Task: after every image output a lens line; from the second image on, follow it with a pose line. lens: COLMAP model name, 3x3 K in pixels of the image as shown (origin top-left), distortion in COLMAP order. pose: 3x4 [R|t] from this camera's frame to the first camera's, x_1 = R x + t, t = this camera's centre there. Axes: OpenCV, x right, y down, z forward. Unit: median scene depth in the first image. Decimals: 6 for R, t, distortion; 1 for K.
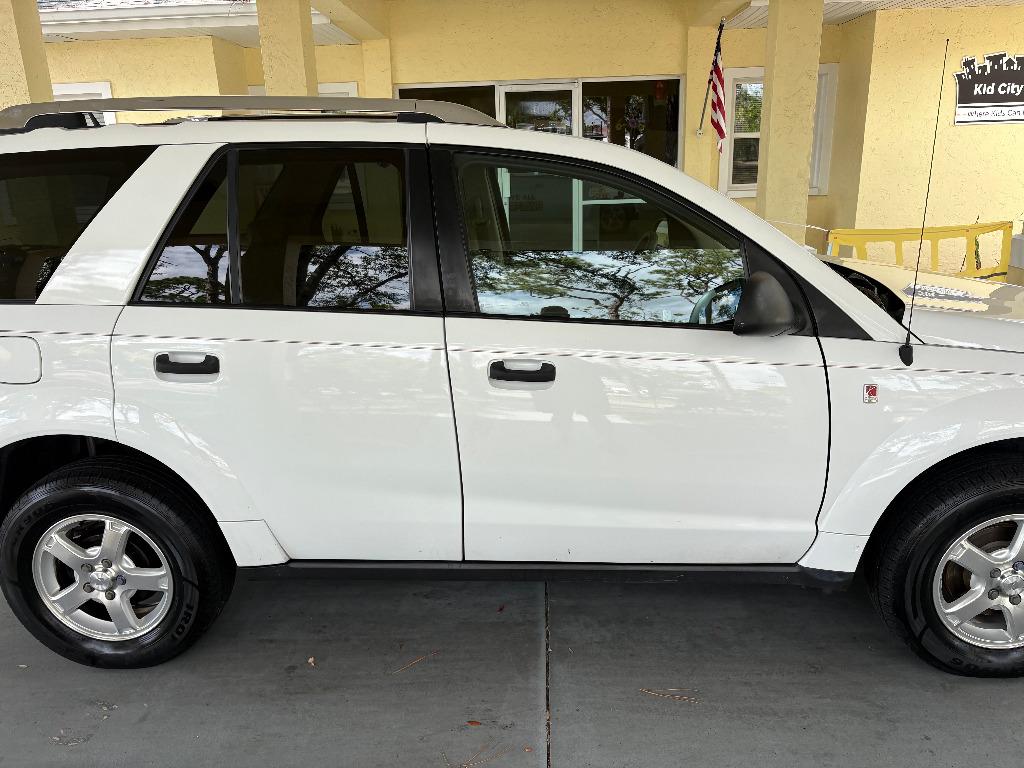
lens RADIAL K [[795.9, 0, 512.0], [0, 795.9, 384.0], [0, 0, 1]] dist [-0.005731, -0.004456]
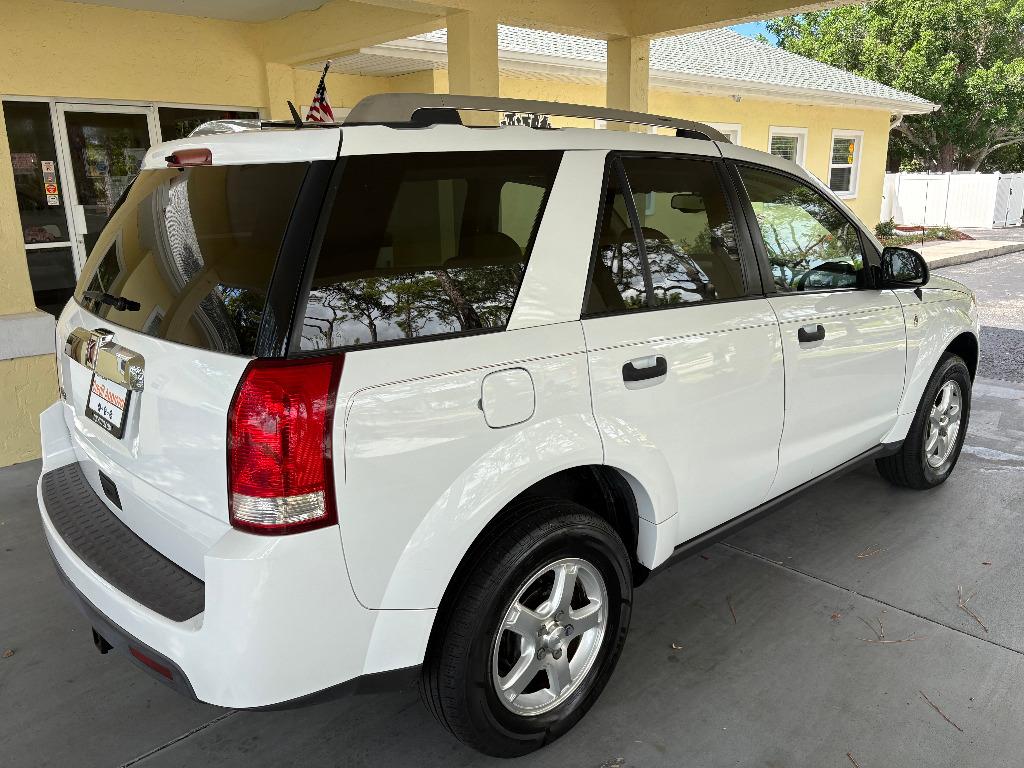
lens RADIAL K [[783.9, 0, 512.0], [0, 783.9, 384.0], [0, 0, 1]] dist [-0.009082, -0.002155]
pose [[0.705962, -0.156545, 0.690733, -1.113858], [0.185635, 0.982070, 0.032844, -0.067607], [-0.683489, 0.105038, 0.722364, 0.373084]]
